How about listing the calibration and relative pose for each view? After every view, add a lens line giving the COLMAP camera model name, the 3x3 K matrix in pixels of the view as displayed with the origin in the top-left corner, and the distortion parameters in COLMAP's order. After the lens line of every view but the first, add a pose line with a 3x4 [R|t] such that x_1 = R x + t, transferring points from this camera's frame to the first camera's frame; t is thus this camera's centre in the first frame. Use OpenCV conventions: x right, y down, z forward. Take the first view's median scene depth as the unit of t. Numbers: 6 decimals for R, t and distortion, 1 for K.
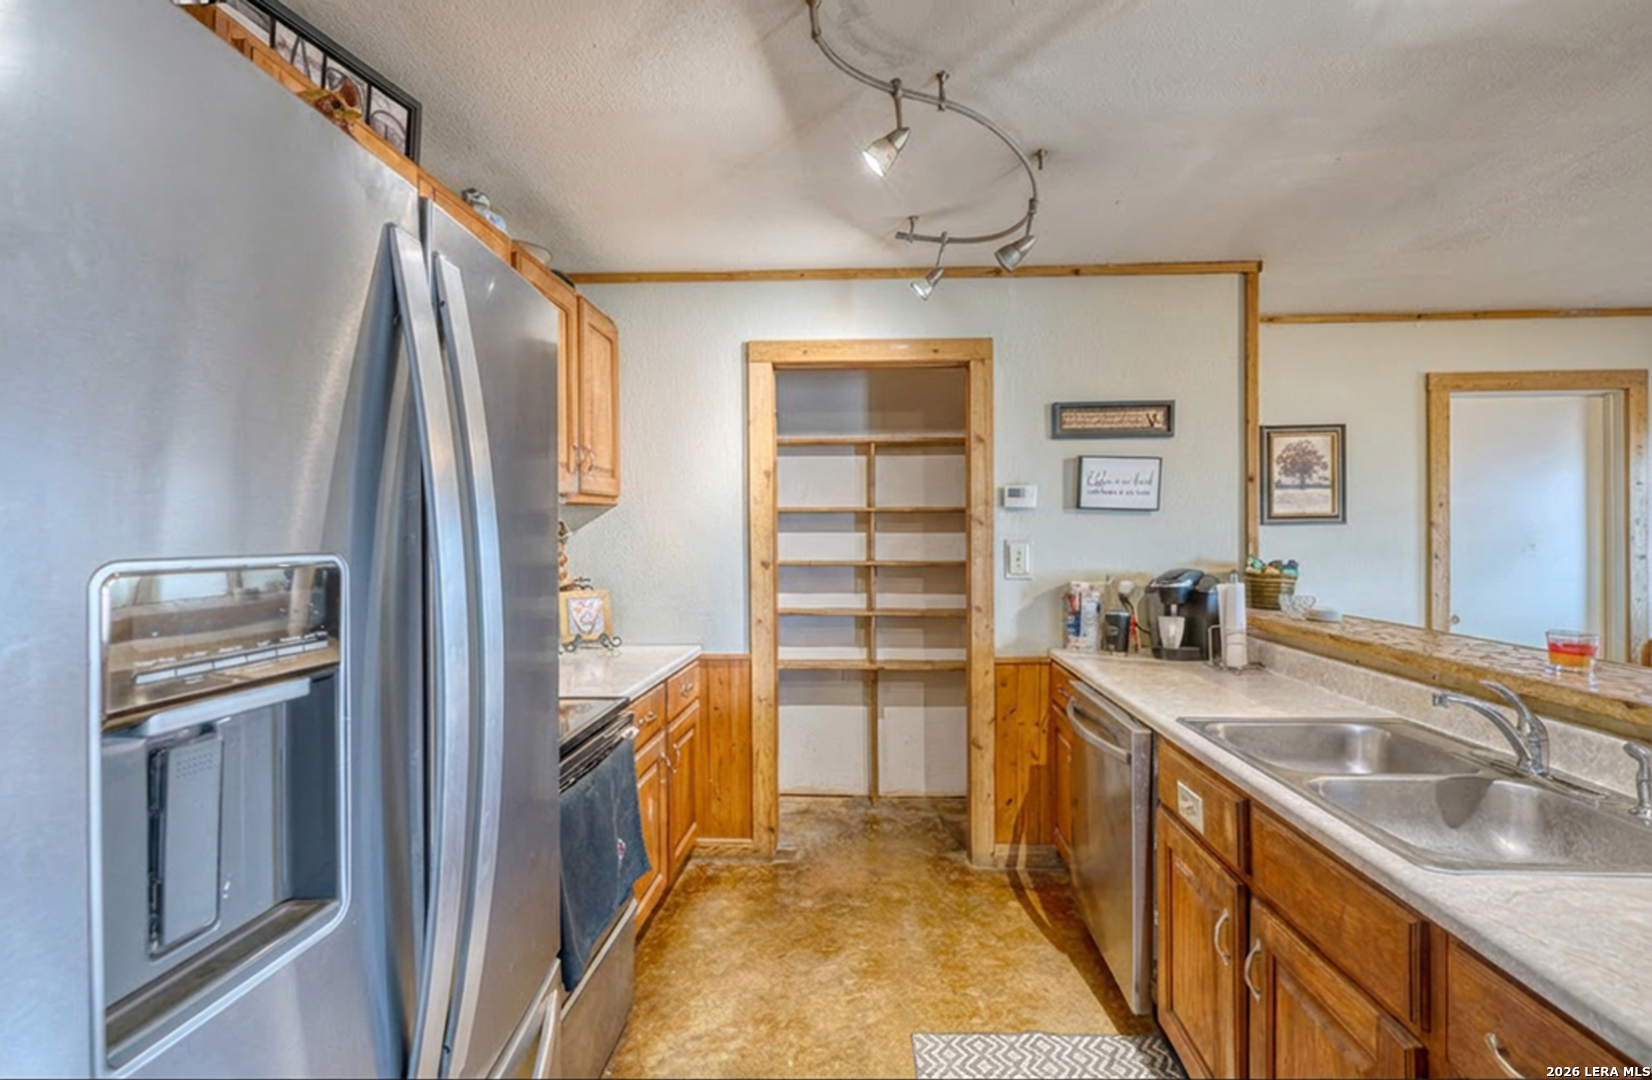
lens RADIAL K [[703.6, 0, 827.4], [0, 703.6, 537.5], [0, 0, 1]] dist [-0.000388, -0.000127]
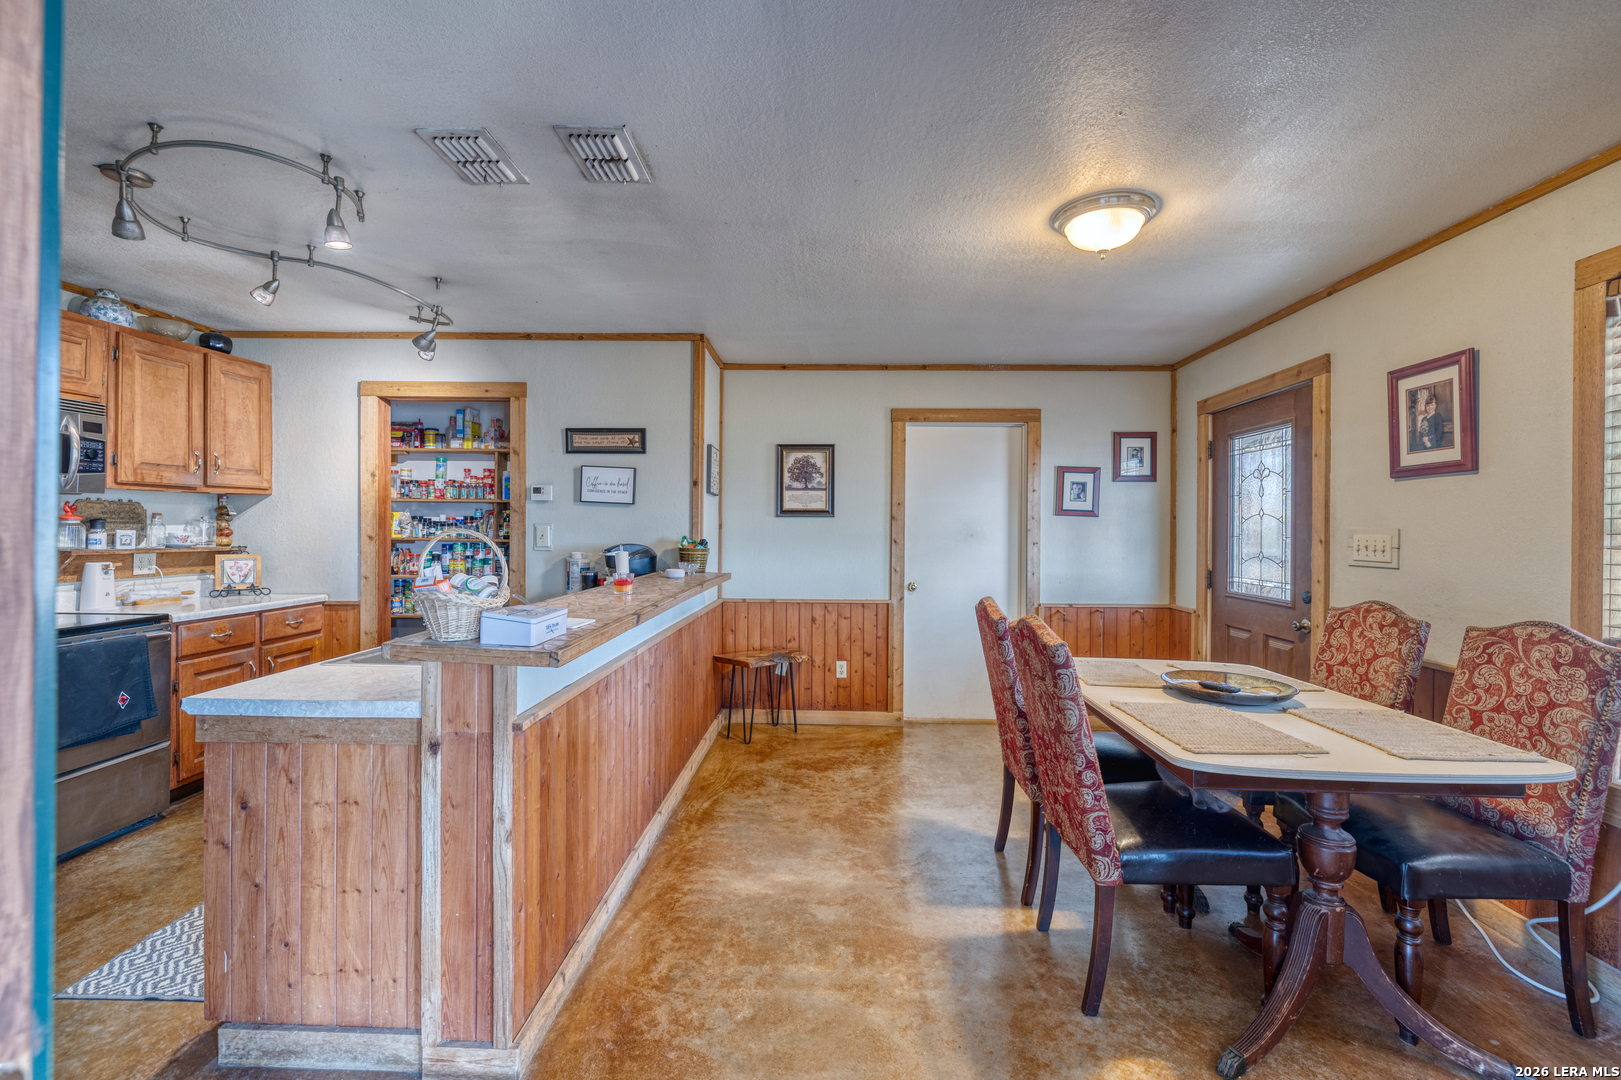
lens RADIAL K [[682.9, 0, 807.3], [0, 682.9, 534.9], [0, 0, 1]] dist [-0.003390, -0.000458]
pose [[0.999837, 0.014992, 0.010018, 0.781921], [-0.015026, 0.999882, 0.003322, 0.014262], [-0.009967, -0.003472, 0.999944, -0.387429]]
